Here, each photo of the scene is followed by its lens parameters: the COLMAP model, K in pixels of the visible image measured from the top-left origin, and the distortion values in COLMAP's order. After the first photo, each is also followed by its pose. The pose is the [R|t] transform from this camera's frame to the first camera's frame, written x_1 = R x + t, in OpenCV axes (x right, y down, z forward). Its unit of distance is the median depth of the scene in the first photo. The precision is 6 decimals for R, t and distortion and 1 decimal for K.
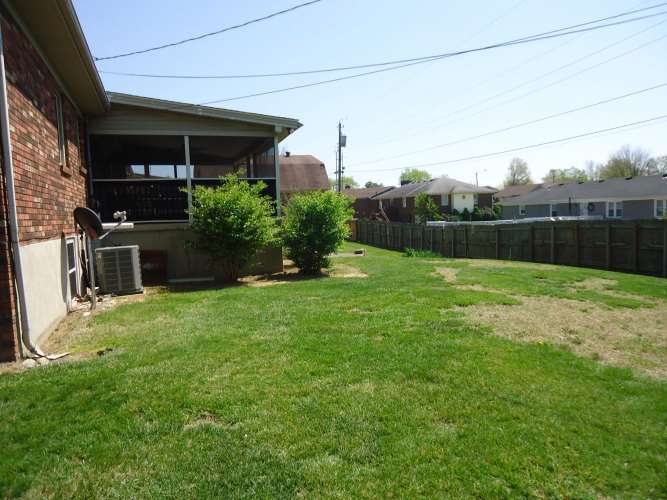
lens RADIAL K [[504.4, 0, 333.9], [0, 504.4, 252.5], [0, 0, 1]] dist [0.006239, 0.001477]
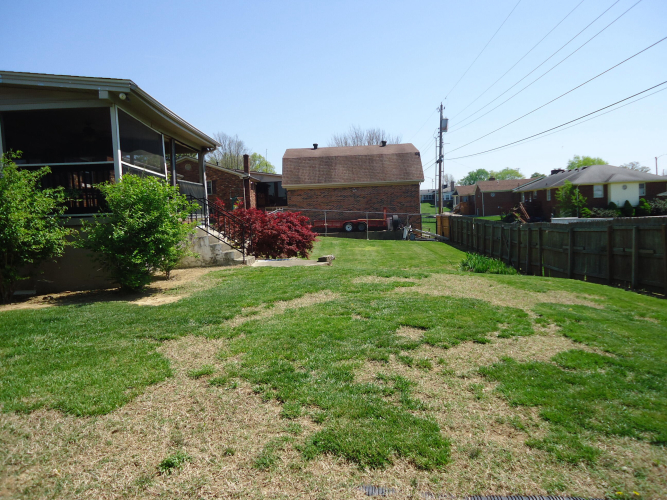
lens RADIAL K [[504.4, 0, 333.9], [0, 504.4, 250.2], [0, 0, 1]] dist [0.006239, 0.001477]
pose [[0.944513, 0.020064, -0.327861, 0.126169], [-0.018640, 0.999798, 0.007487, -0.008838], [0.327945, -0.000961, 0.944696, 0.117790]]
